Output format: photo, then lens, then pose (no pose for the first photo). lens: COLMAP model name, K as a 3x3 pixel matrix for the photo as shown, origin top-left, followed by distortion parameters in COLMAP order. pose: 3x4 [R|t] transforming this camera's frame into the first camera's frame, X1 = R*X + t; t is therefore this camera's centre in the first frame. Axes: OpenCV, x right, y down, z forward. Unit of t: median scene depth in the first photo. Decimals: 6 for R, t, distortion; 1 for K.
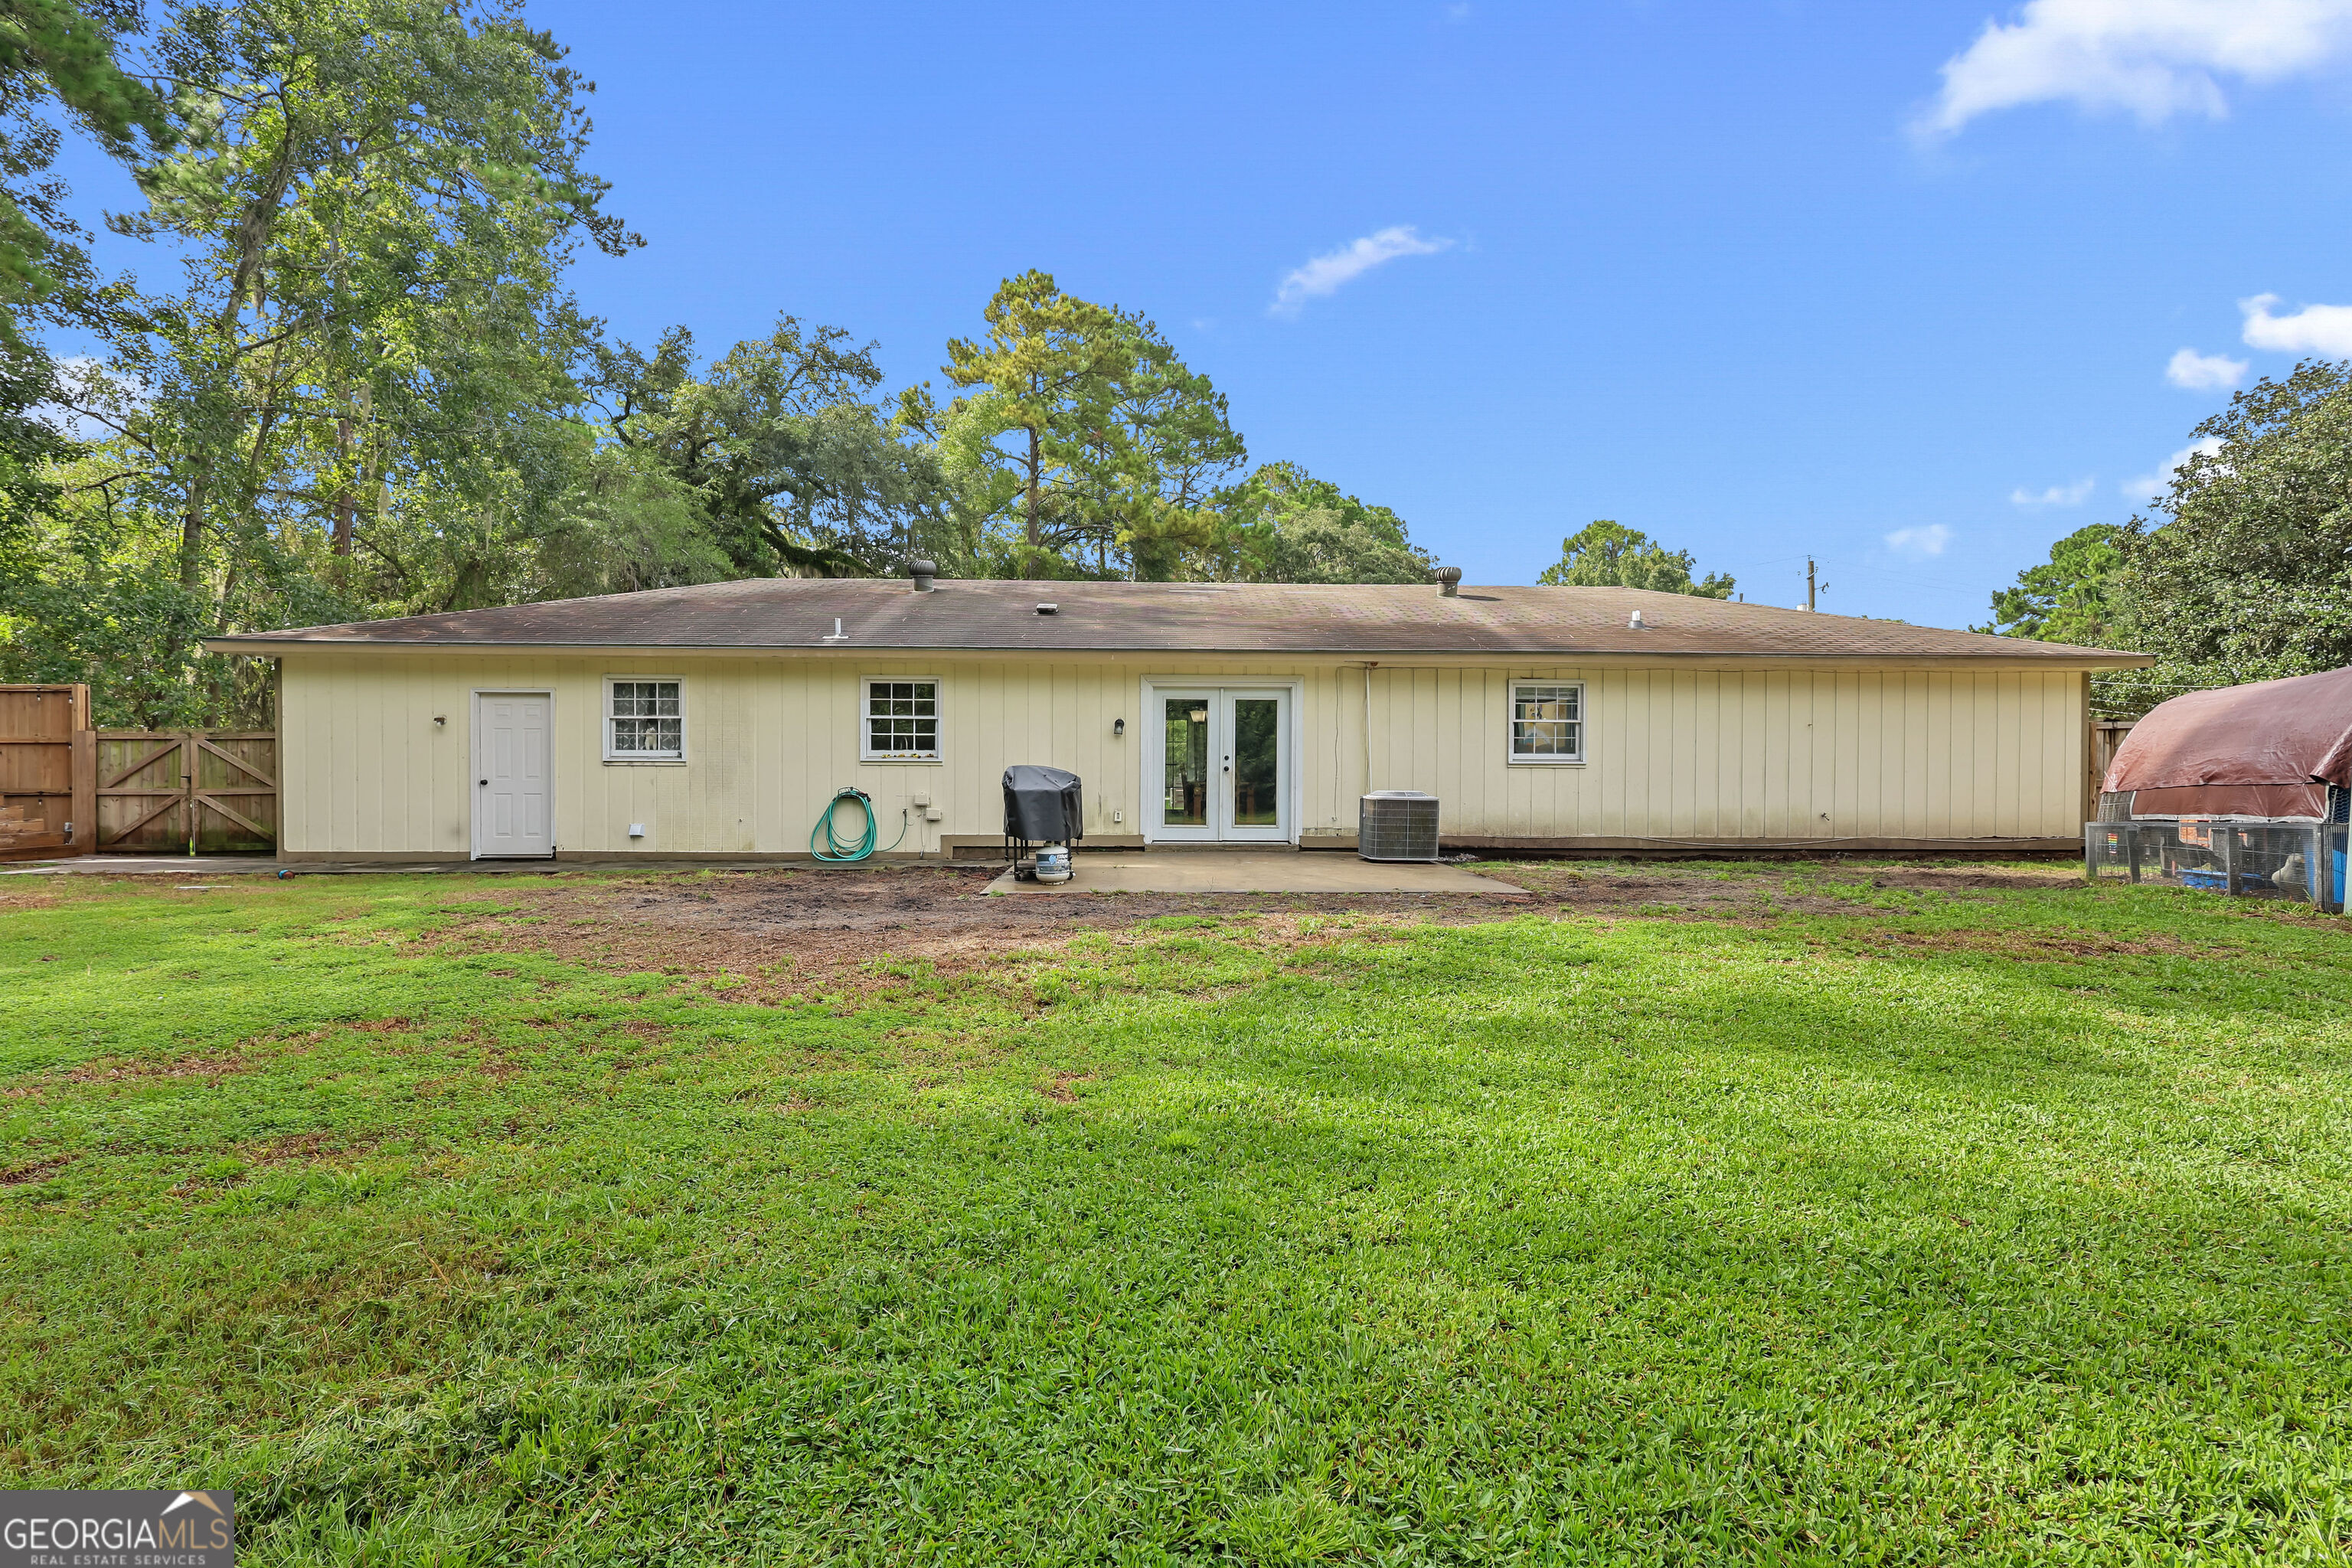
lens RADIAL K [[1093.0, 0, 1167.9], [0, 1093.0, 797.6], [0, 0, 1]] dist [-0.004666, 0.001181]
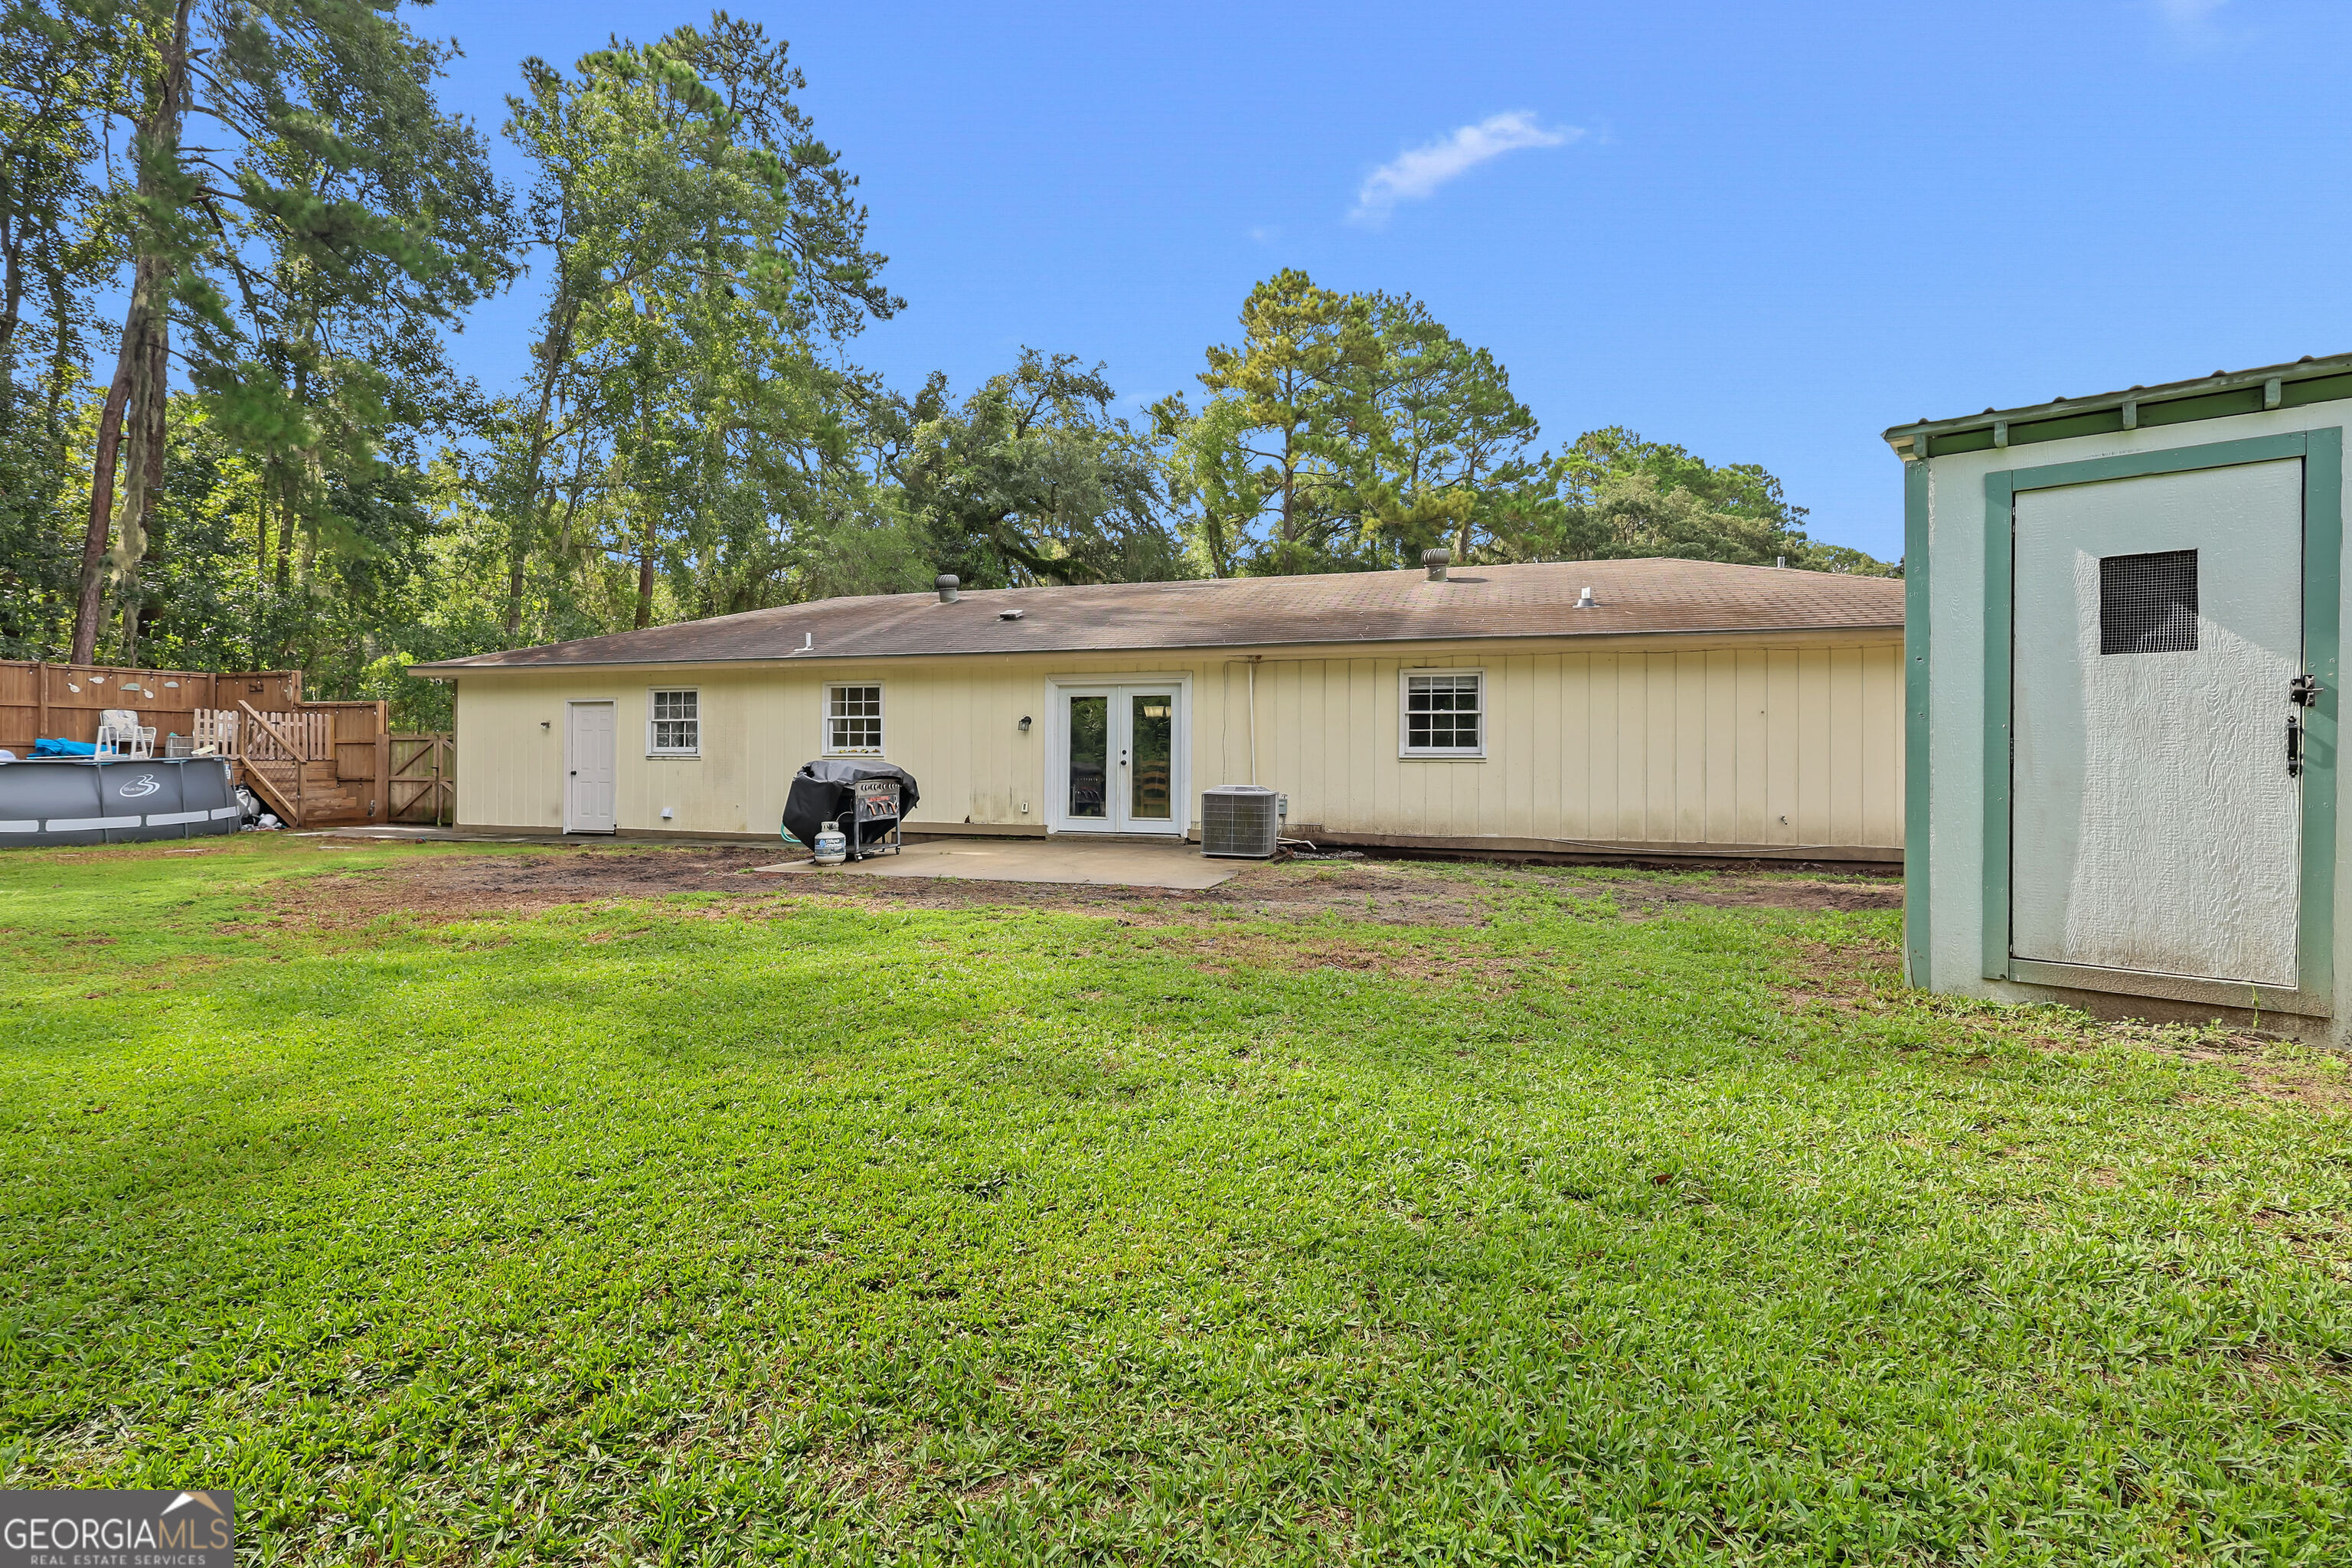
lens RADIAL K [[1093.0, 0, 1132.4], [0, 1093.0, 766.7], [0, 0, 1]] dist [-0.004666, 0.001181]
pose [[0.937874, 0.002346, -0.346967, 0.377704], [-0.009366, 0.999784, -0.018558, -0.003339], [0.346848, 0.020655, 0.937694, 0.030833]]
